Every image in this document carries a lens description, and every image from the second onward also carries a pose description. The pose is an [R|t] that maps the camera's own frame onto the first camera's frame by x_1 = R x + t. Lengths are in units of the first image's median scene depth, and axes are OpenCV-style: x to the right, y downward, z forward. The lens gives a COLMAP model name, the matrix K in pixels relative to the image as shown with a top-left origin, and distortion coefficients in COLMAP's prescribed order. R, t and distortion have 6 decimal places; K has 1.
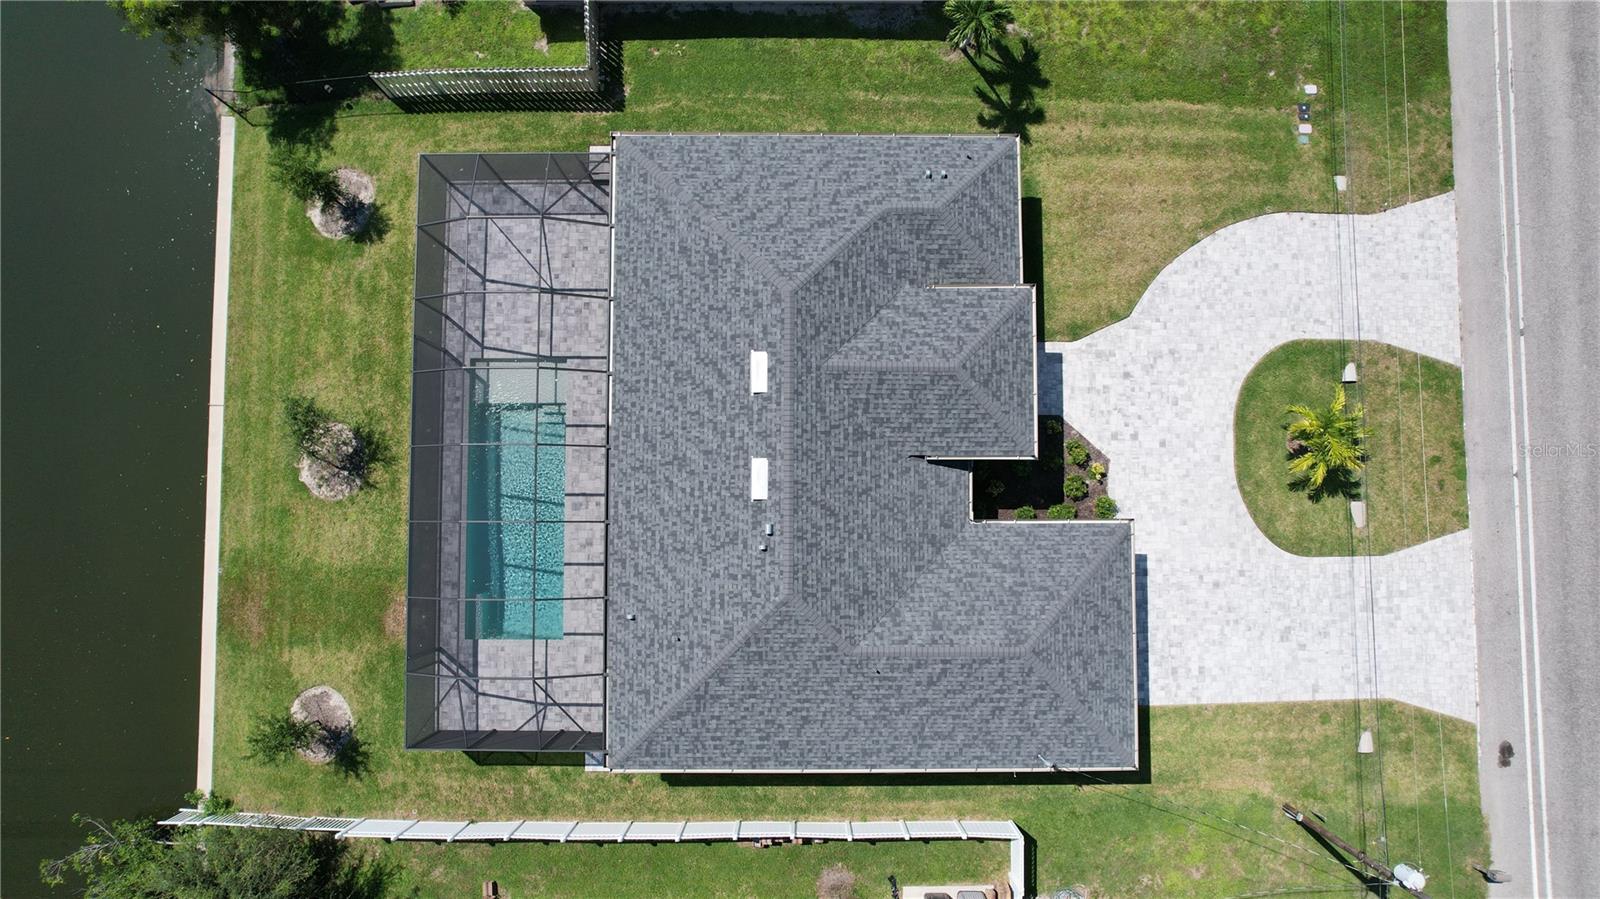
lens RADIAL K [[1016.2, 0, 796.9], [0, 1016.2, 448.5], [0, 0, 1]] dist [-0.072776, 0.056630]
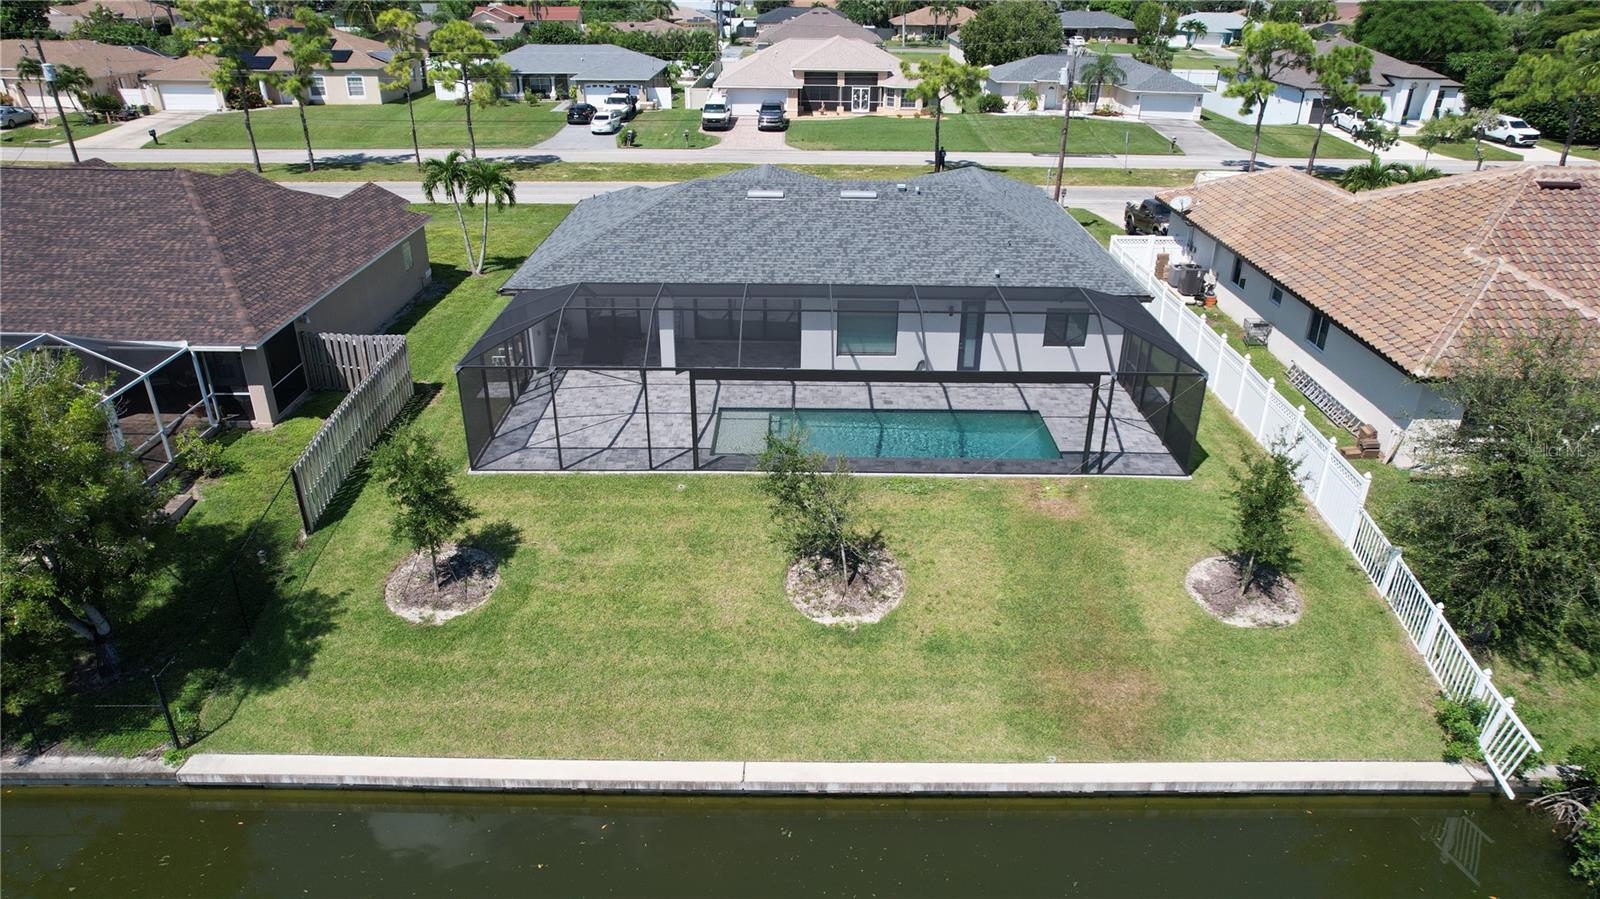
lens RADIAL K [[1016.2, 0, 801.0], [0, 1016.2, 451.4], [0, 0, 1]] dist [-0.072776, 0.056630]
pose [[0.002588, -0.451594, 0.892220, -1.006460], [0.996708, 0.073465, 0.034293, -0.044891], [-0.081034, 0.889194, 0.450297, 0.628142]]
